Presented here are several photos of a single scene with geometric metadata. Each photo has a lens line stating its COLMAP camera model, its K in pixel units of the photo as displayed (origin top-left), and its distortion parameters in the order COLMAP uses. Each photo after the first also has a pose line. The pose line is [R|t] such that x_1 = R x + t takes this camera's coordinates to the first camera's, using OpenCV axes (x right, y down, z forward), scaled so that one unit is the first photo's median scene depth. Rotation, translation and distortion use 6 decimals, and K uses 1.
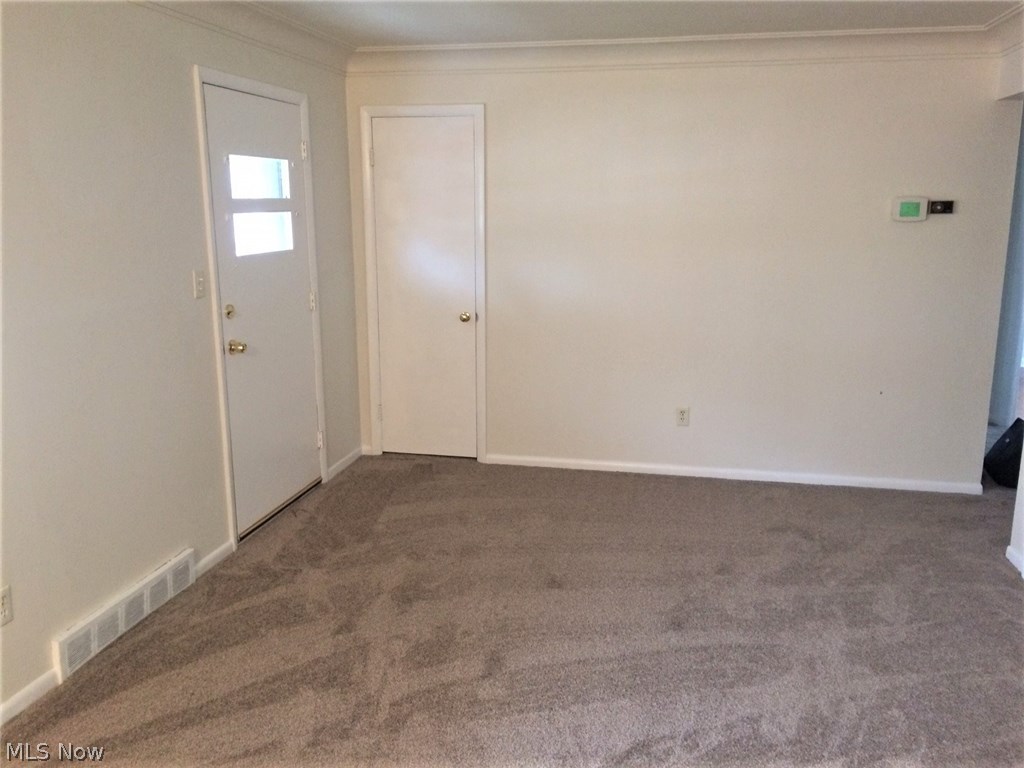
lens RADIAL K [[879.0, 0, 512.1], [0, 879.0, 381.4], [0, 0, 1]] dist [0.087336, -0.111246]
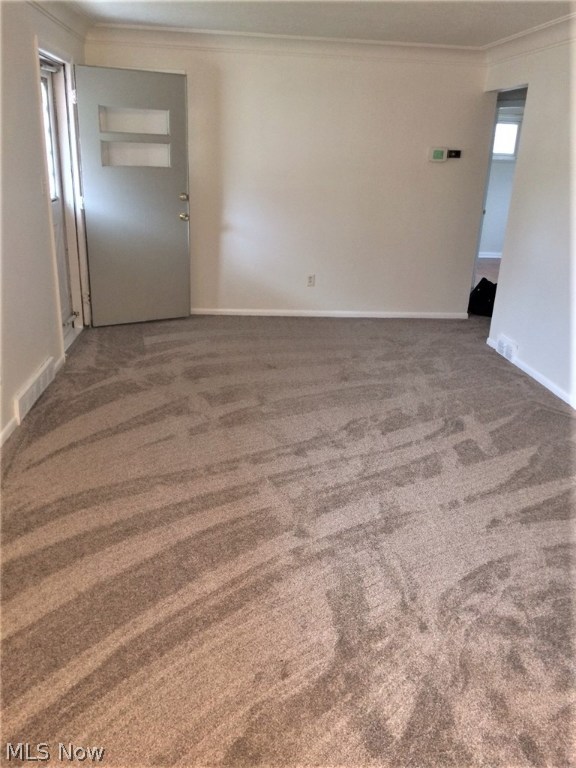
lens RADIAL K [[659.3, 0, 289.2], [0, 659.3, 385.4], [0, 0, 1]] dist [0.087336, -0.111246]
pose [[0.955372, -0.061551, 0.288923, -0.309355], [0.018954, 0.988809, 0.147978, 0.071570], [-0.294798, -0.135897, 0.945847, -0.276430]]
